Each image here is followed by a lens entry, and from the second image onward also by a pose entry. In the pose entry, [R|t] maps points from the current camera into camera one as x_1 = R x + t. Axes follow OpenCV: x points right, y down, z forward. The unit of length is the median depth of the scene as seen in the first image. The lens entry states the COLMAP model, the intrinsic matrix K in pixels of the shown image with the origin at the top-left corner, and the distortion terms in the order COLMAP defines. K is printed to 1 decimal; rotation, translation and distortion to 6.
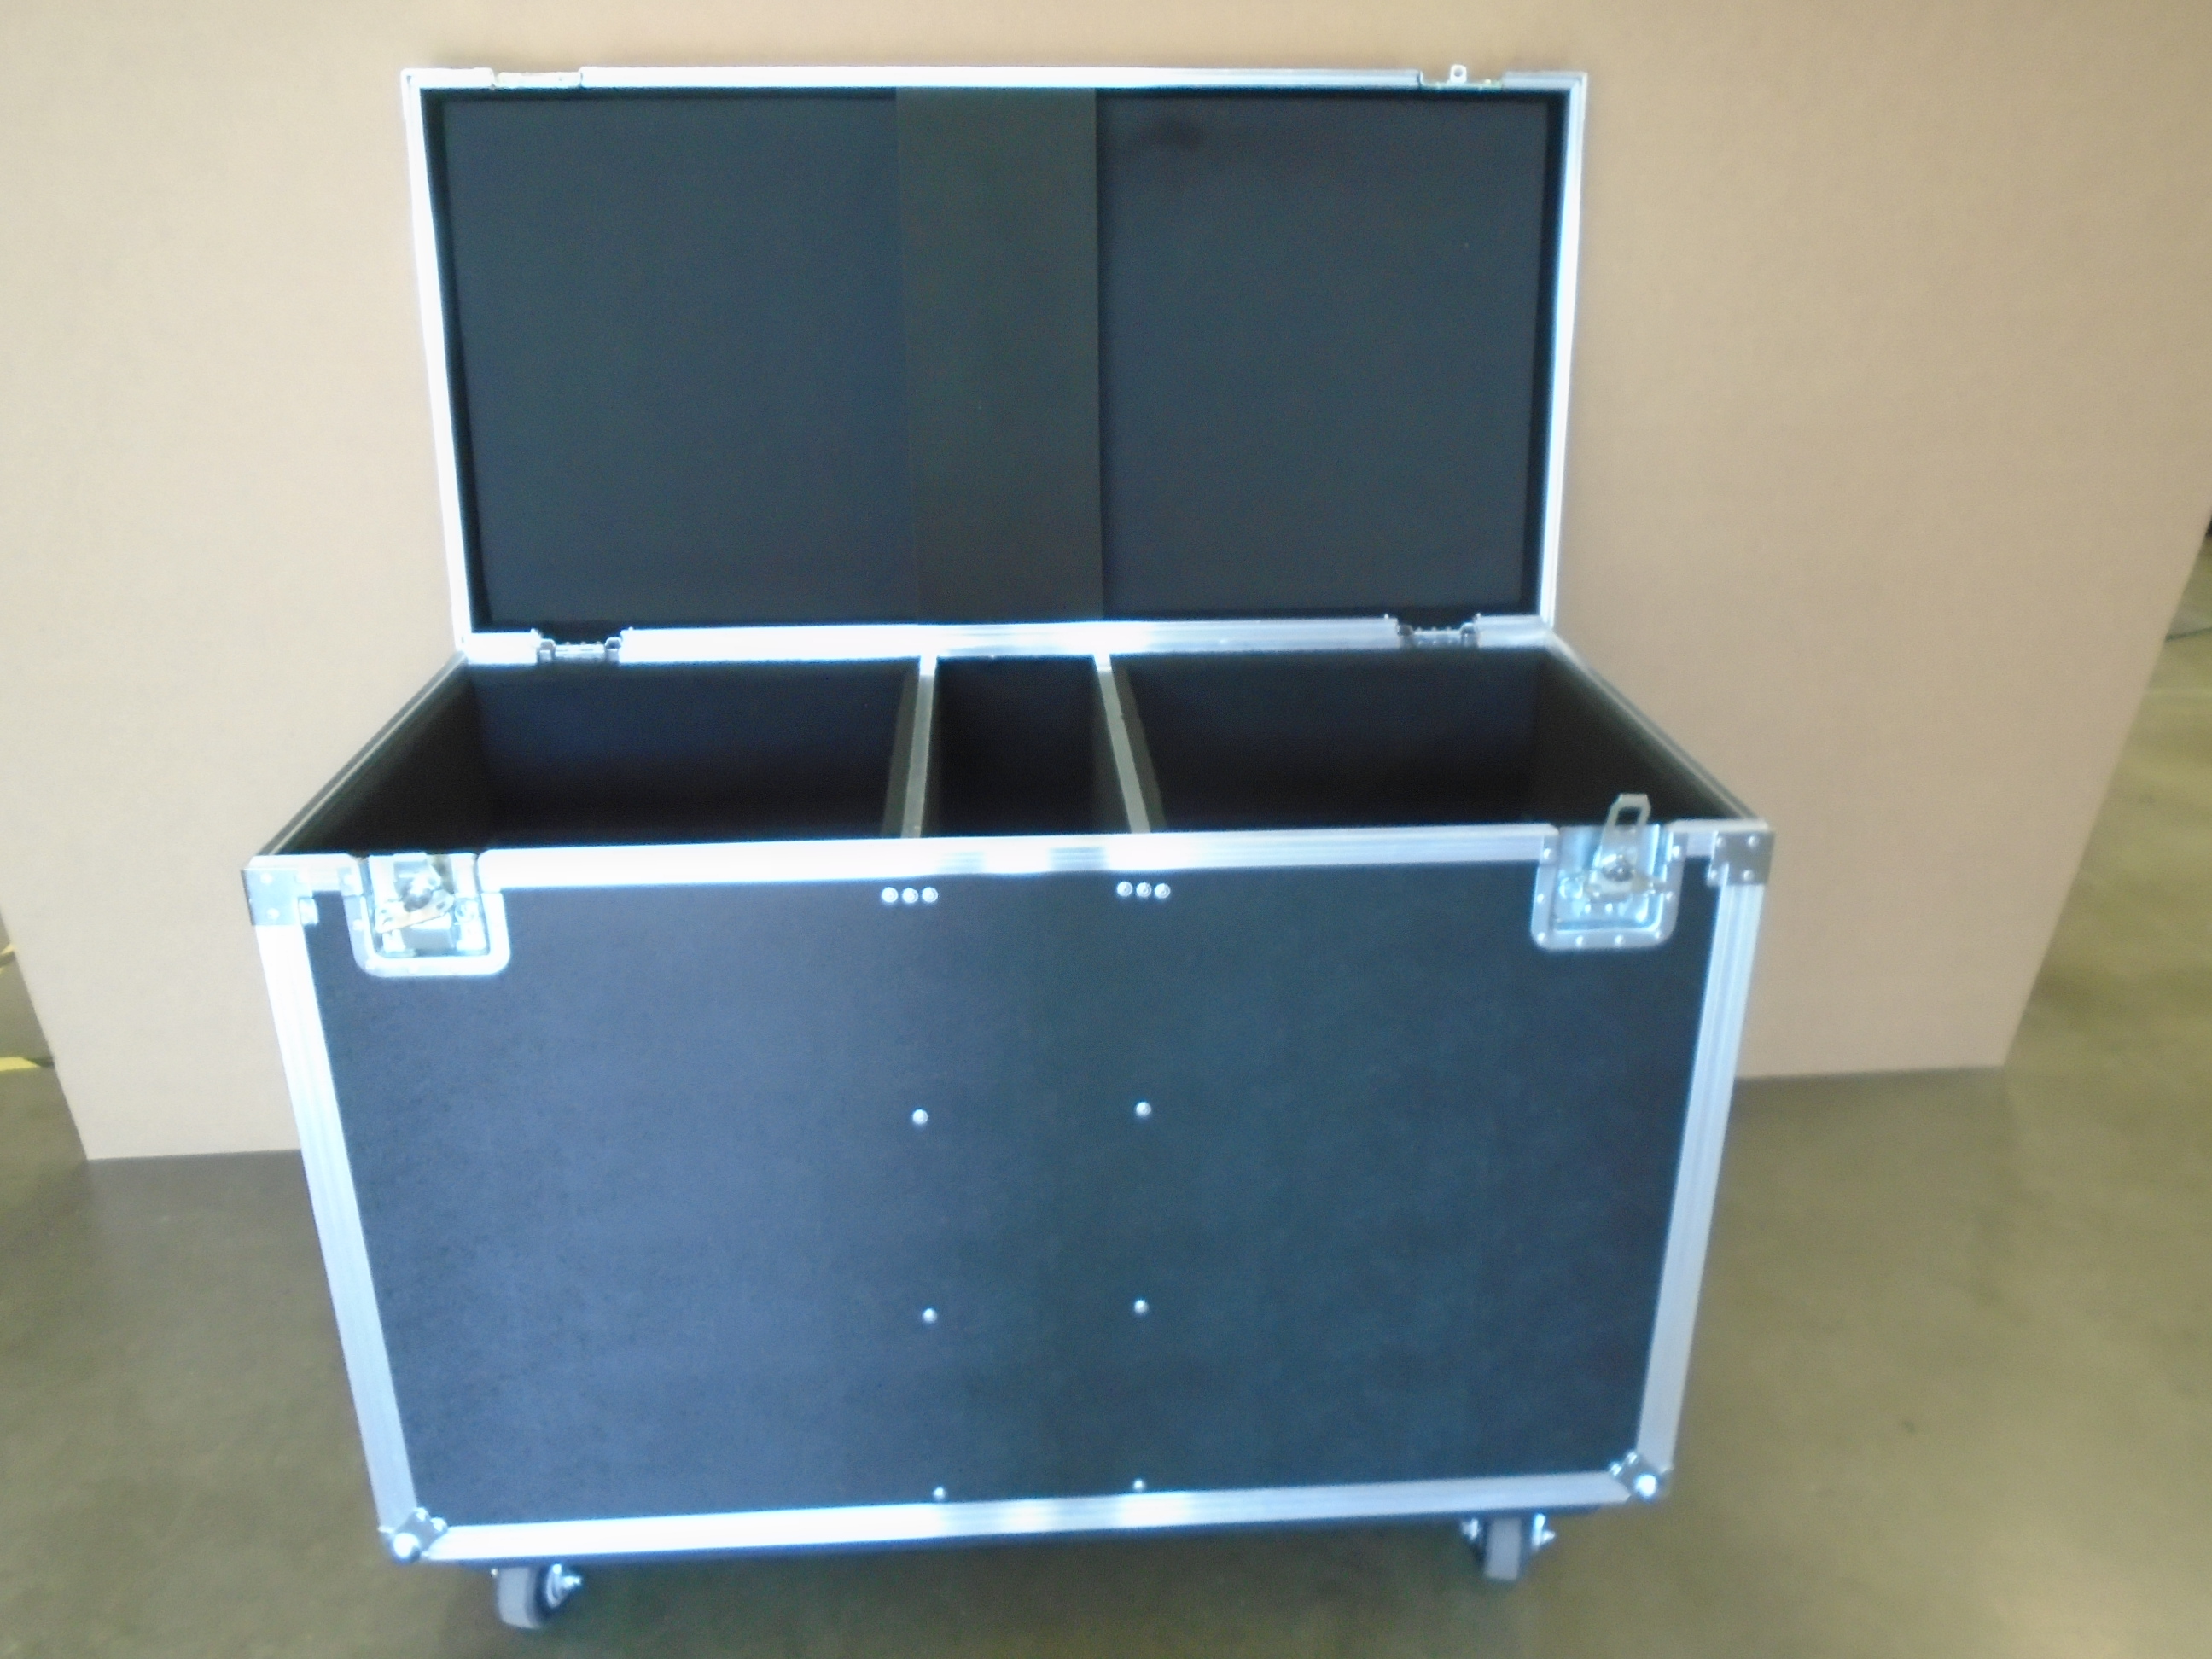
lens RADIAL K [[1749.9, 0, 1106.0], [0, 1749.9, 829.5], [0, 0, 1]] dist [-0.001455, -0.004705]
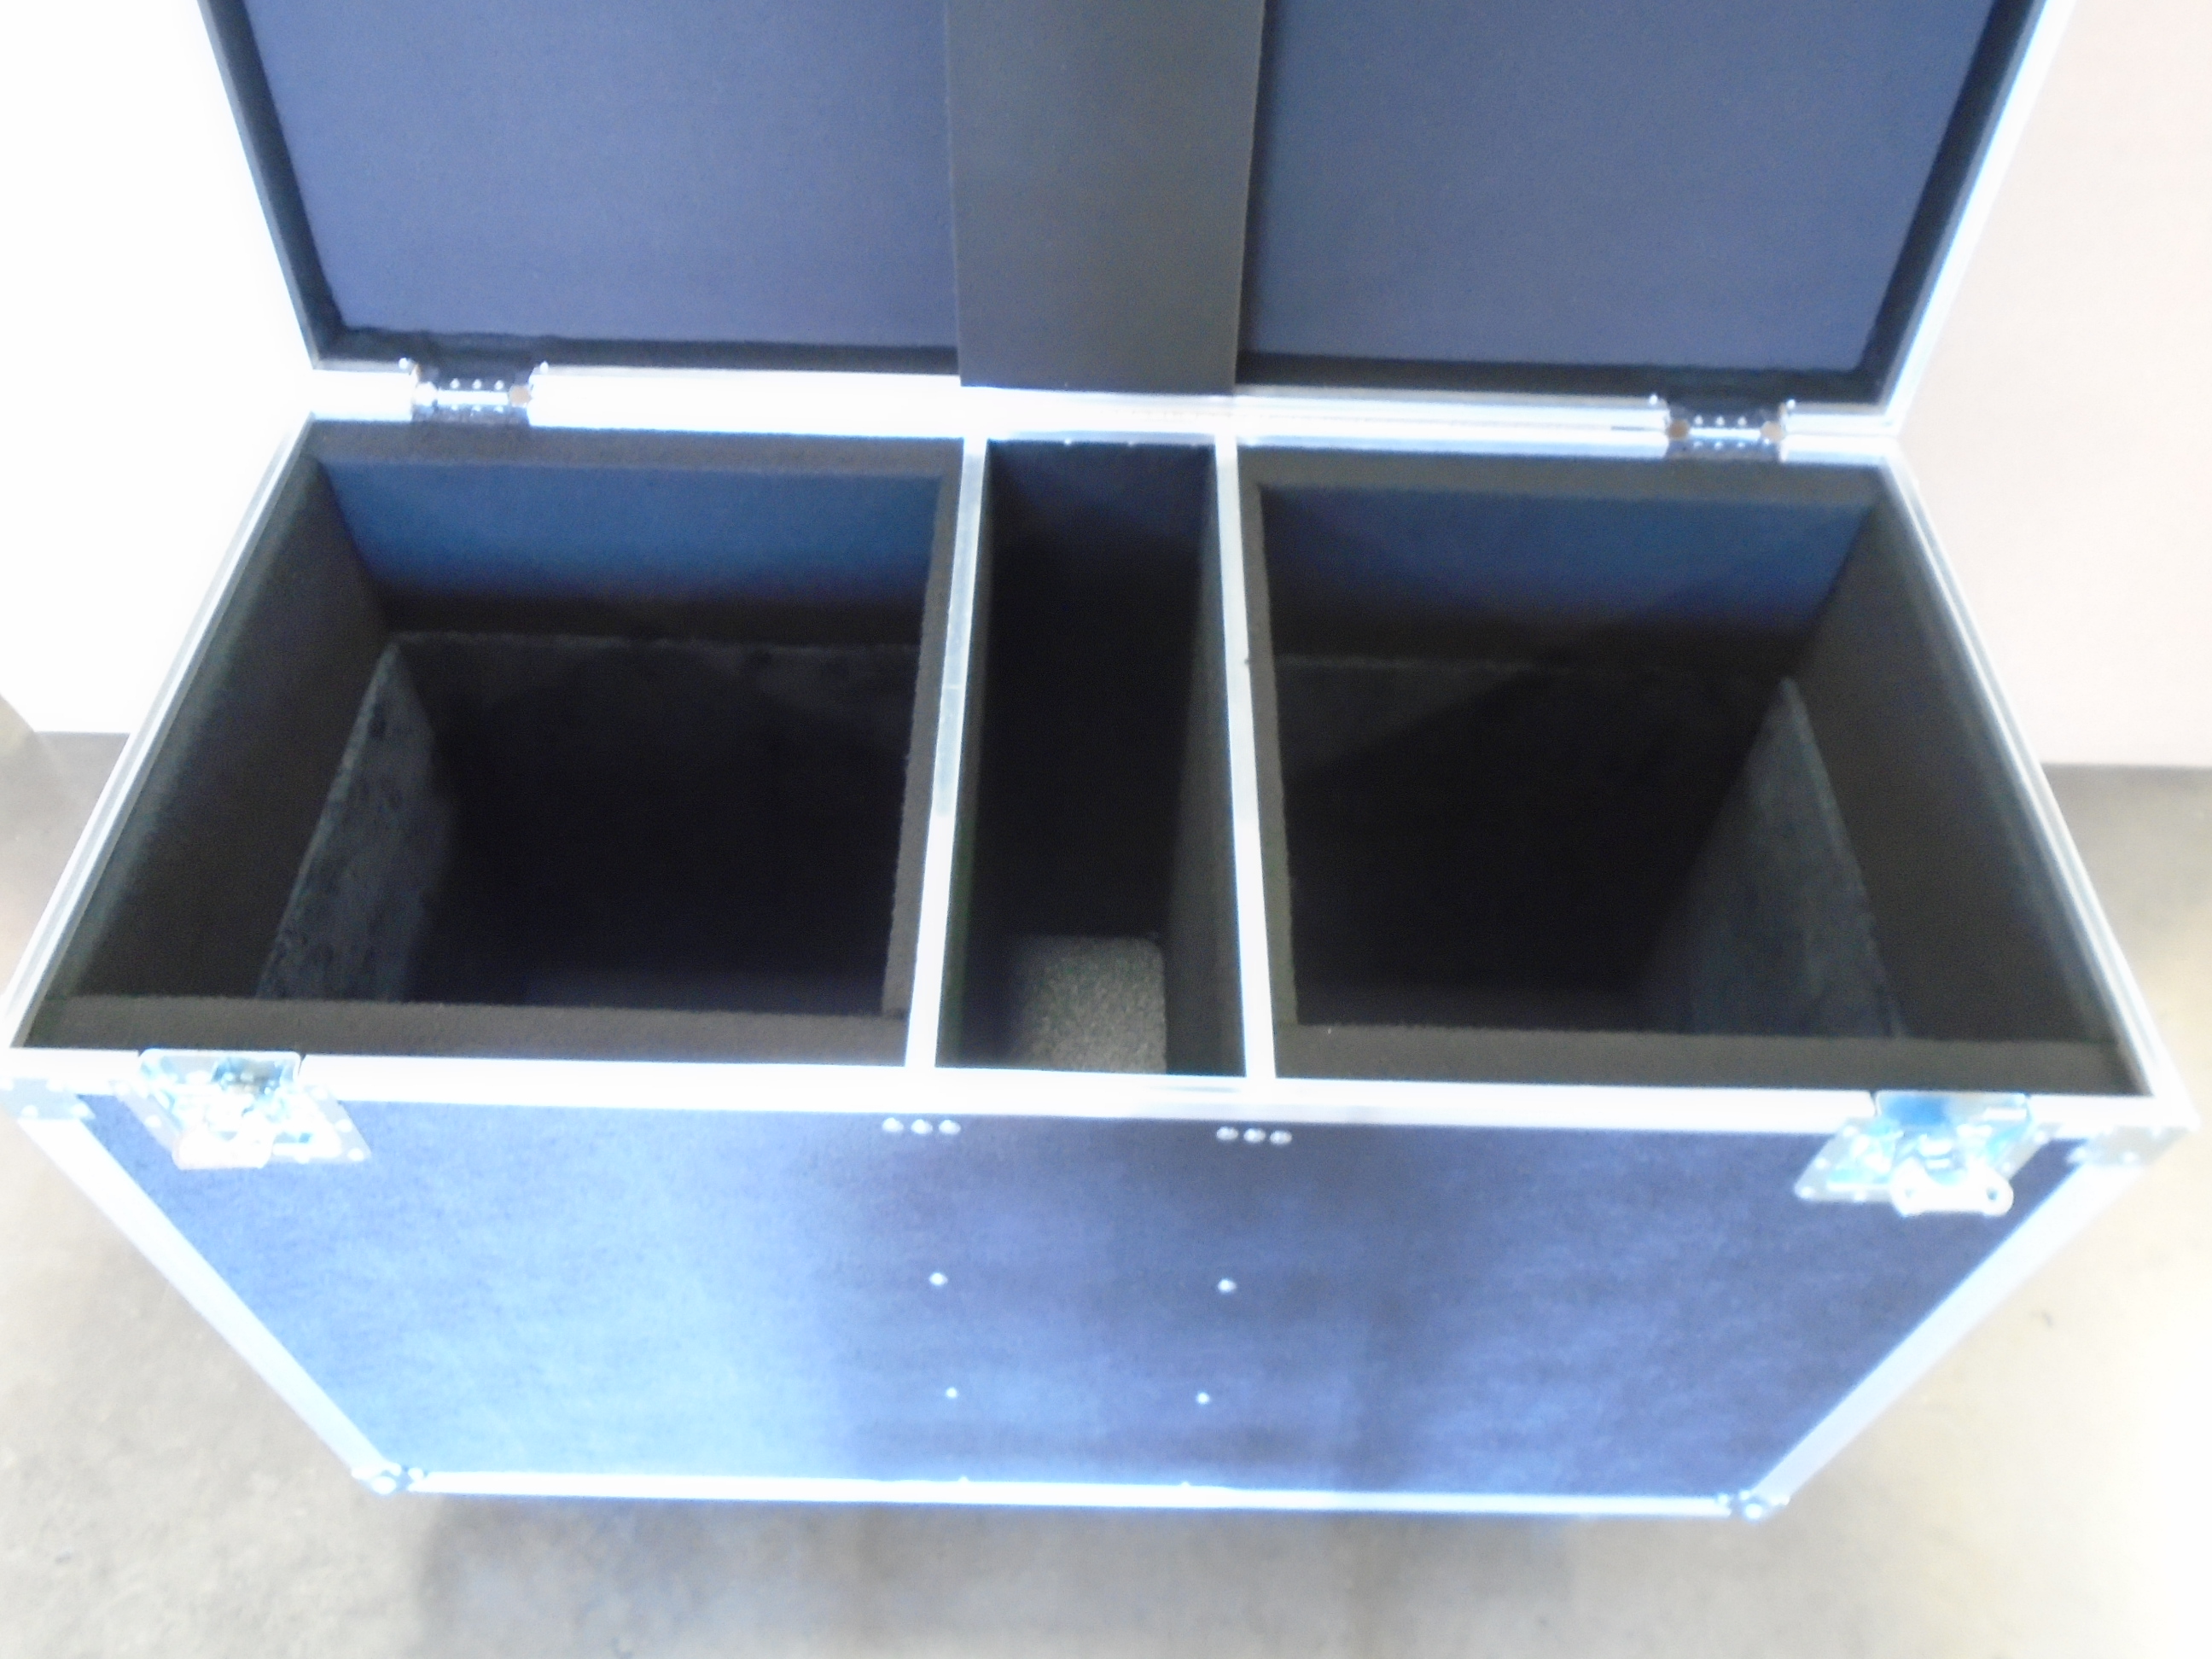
lens RADIAL K [[1721.9, 0, 1106.0], [0, 1721.9, 829.5], [0, 0, 1]] dist [-0.004903, -0.005798]
pose [[0.996827, 0.075658, -0.024734, -0.022145], [-0.053989, 0.870983, 0.488338, -0.300447], [0.058489, -0.485453, 0.872304, 0.340930]]
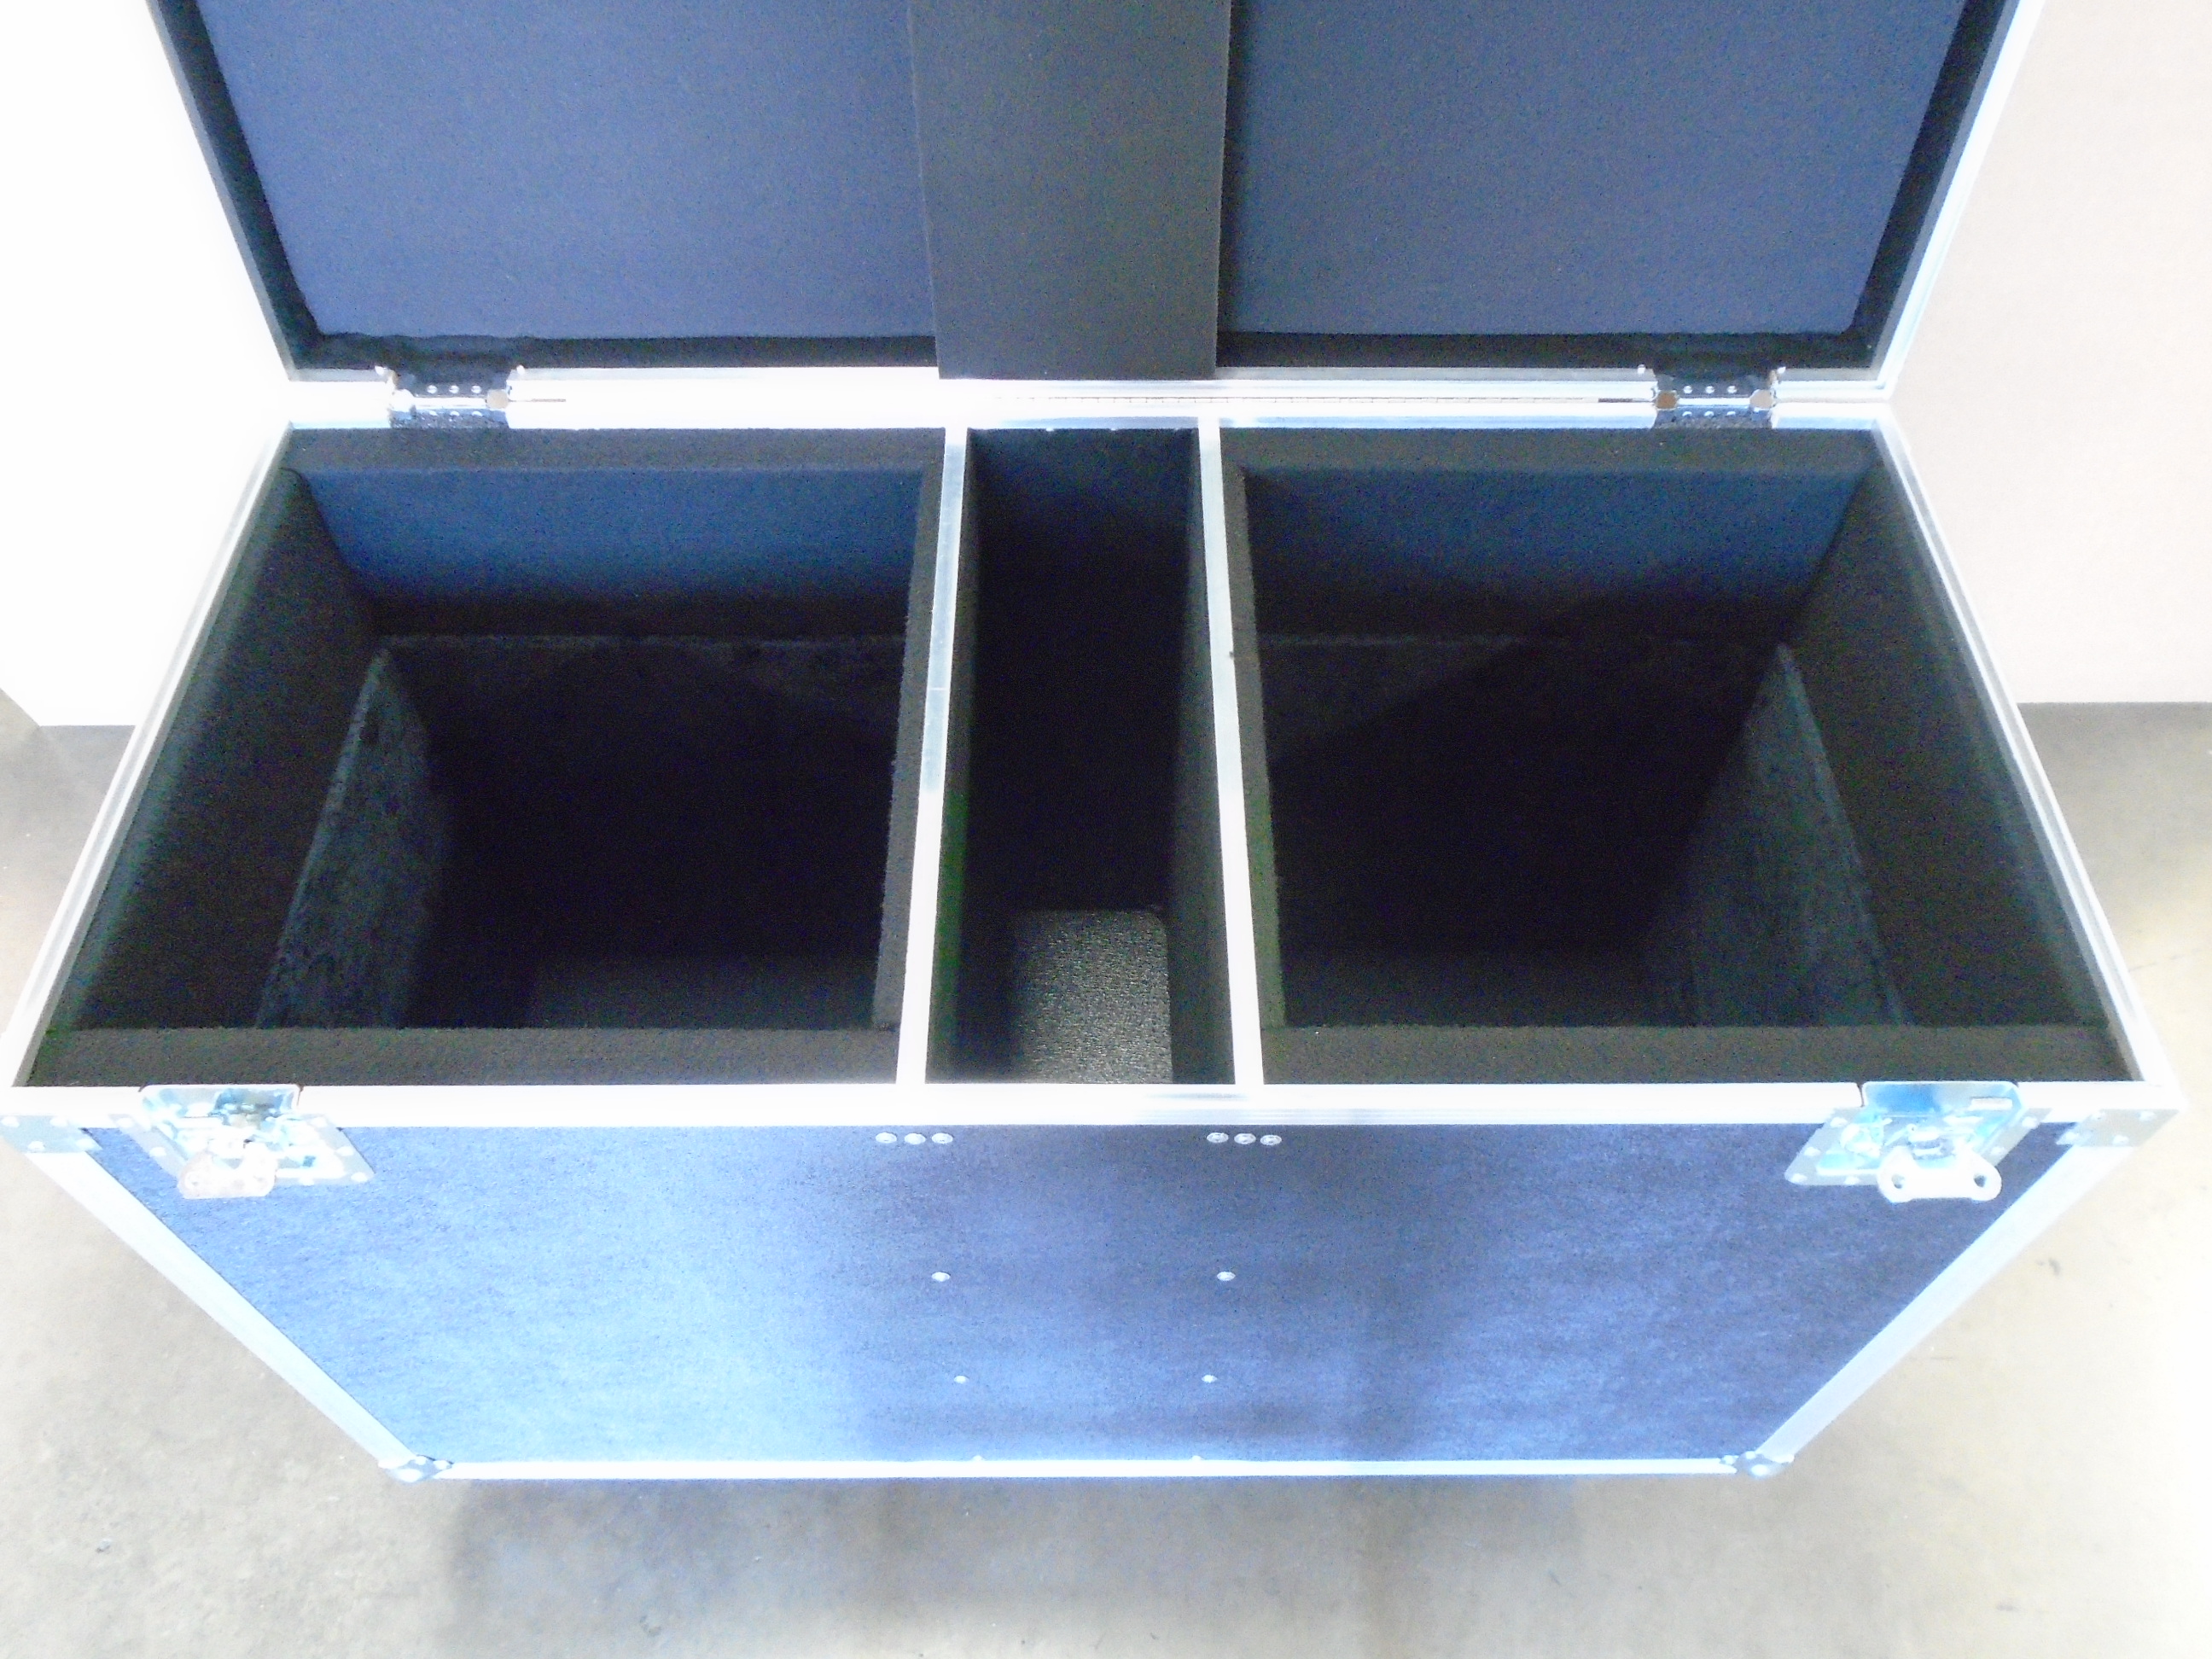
lens RADIAL K [[1721.9, 0, 1106.0], [0, 1721.9, 829.5], [0, 0, 1]] dist [-0.004903, -0.005798]
pose [[0.998184, 0.050428, -0.032948, -0.013225], [-0.025836, 0.852513, 0.522067, -0.320475], [0.054415, -0.520267, 0.852268, 0.352411]]
